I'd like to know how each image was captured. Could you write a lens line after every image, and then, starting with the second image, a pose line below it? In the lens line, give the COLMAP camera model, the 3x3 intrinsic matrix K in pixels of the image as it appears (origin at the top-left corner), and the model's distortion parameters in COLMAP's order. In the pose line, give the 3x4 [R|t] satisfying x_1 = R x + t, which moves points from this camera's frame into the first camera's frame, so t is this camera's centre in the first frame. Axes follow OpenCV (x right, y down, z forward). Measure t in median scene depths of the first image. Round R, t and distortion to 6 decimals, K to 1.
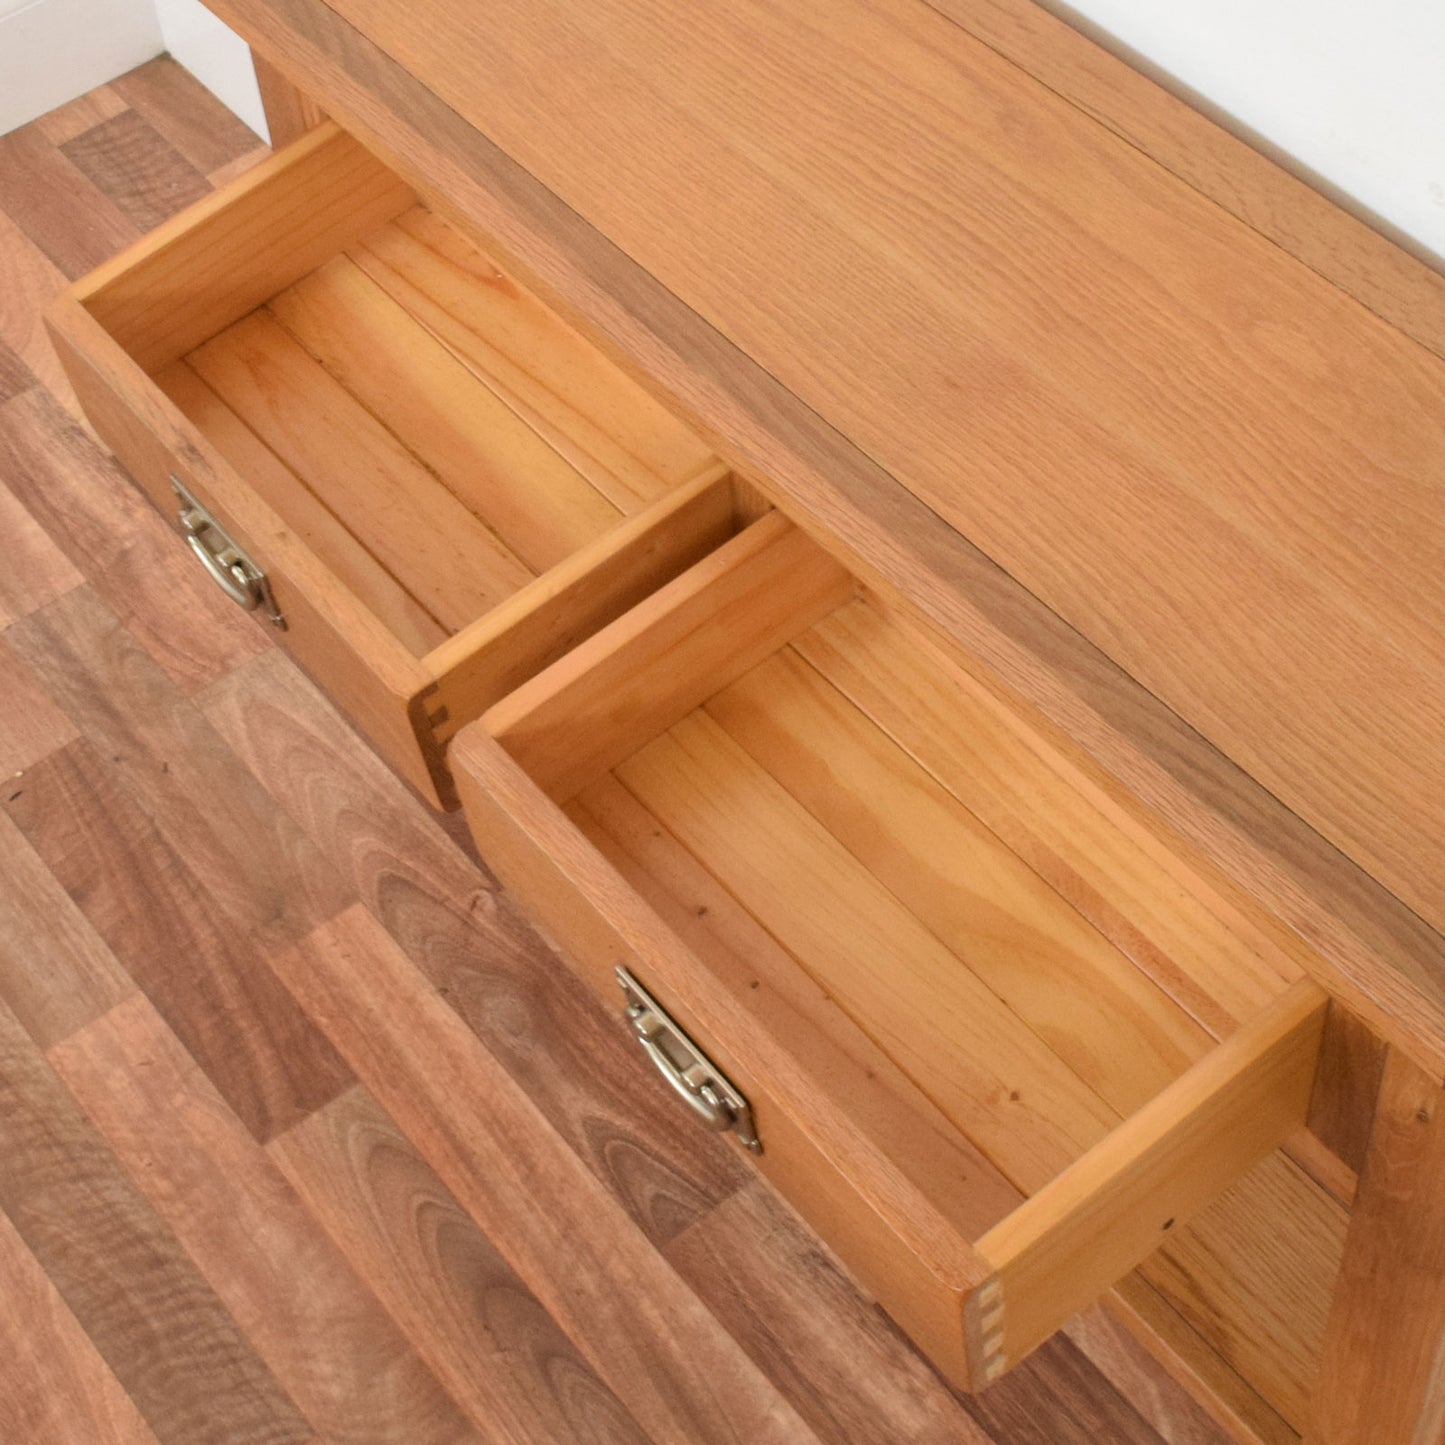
lens RADIAL K [[2894.4, 0, 529.9], [0, 2894.4, 514.4], [0, 0, 1]] dist [-0.023628, -0.033164]
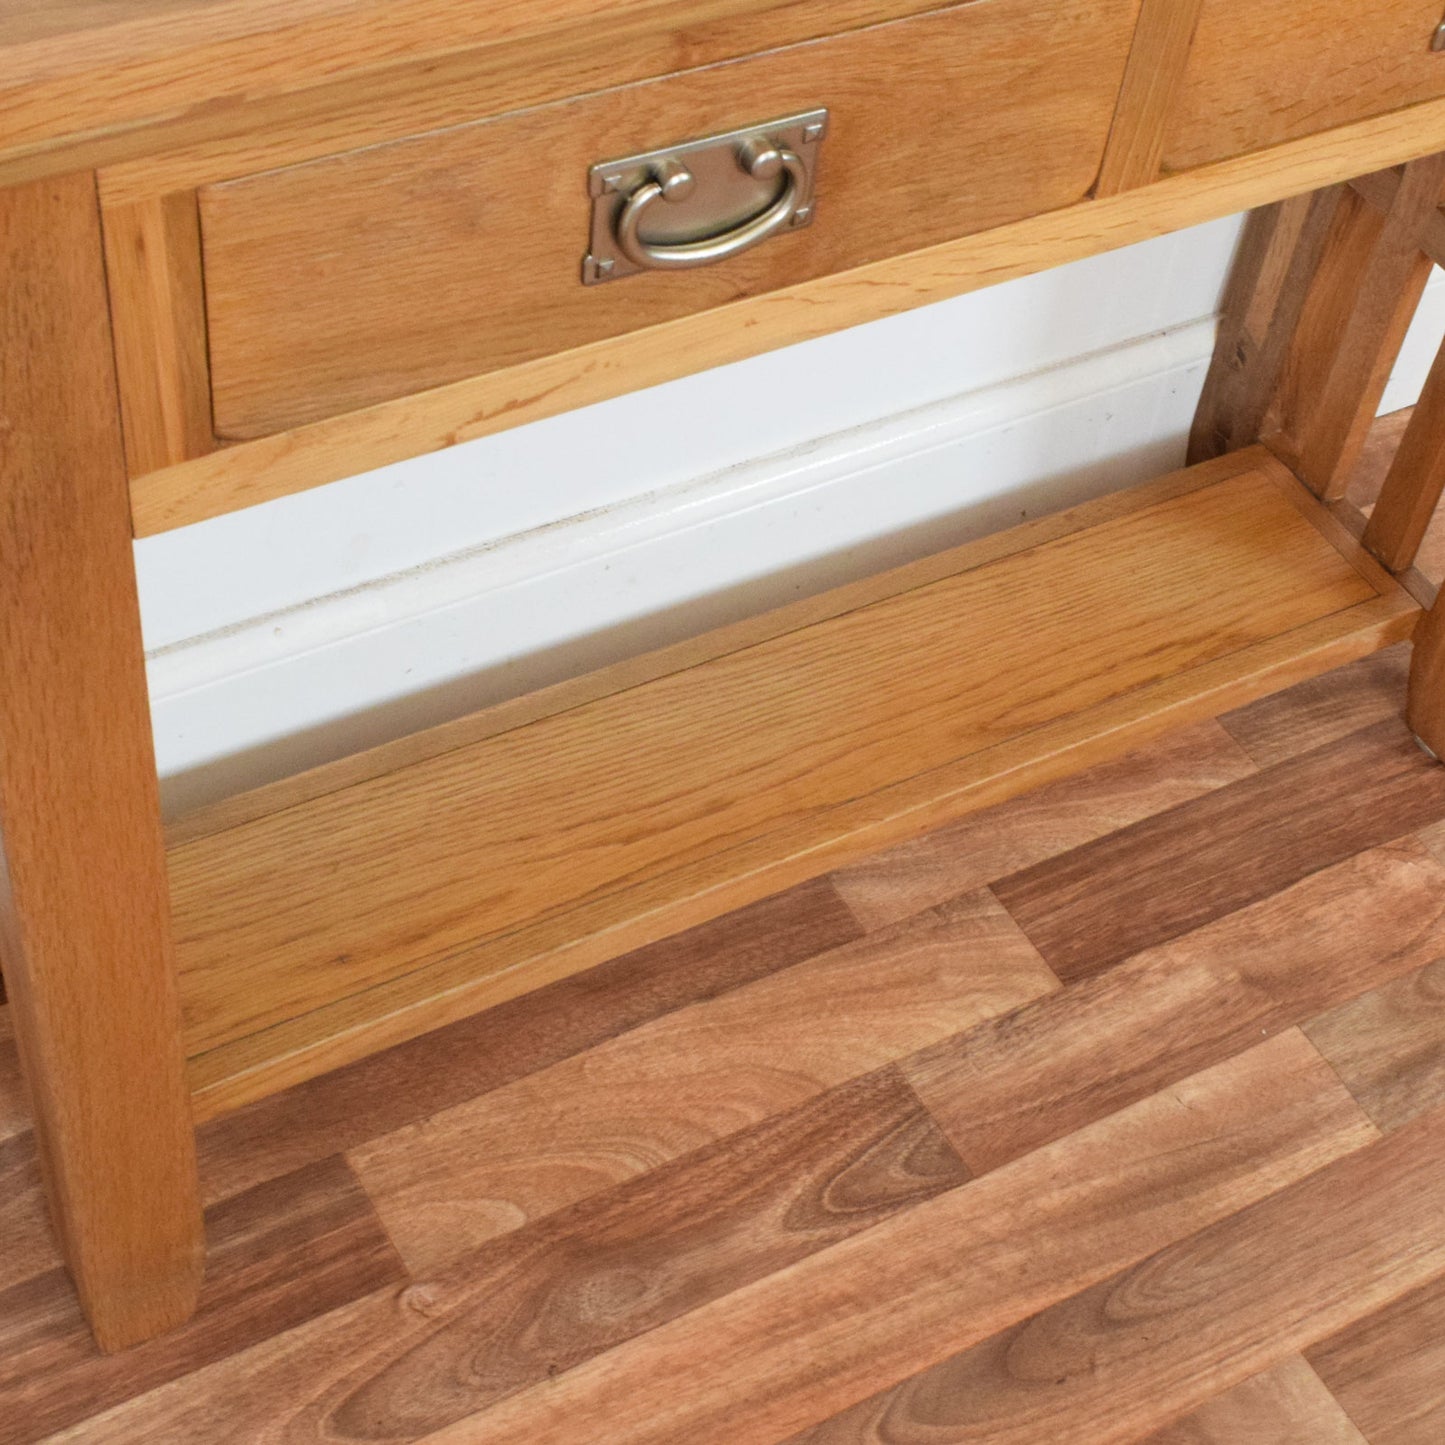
lens RADIAL K [[2494.5, 0, 783.4], [0, 2494.5, 720.3], [0, 0, 1]] dist [-0.012859, -0.044117]
pose [[0.077511, -0.665853, 0.742046, -0.394134], [0.653641, 0.595946, 0.466478, -0.188233], [-0.752825, 0.448874, 0.481421, 0.627674]]
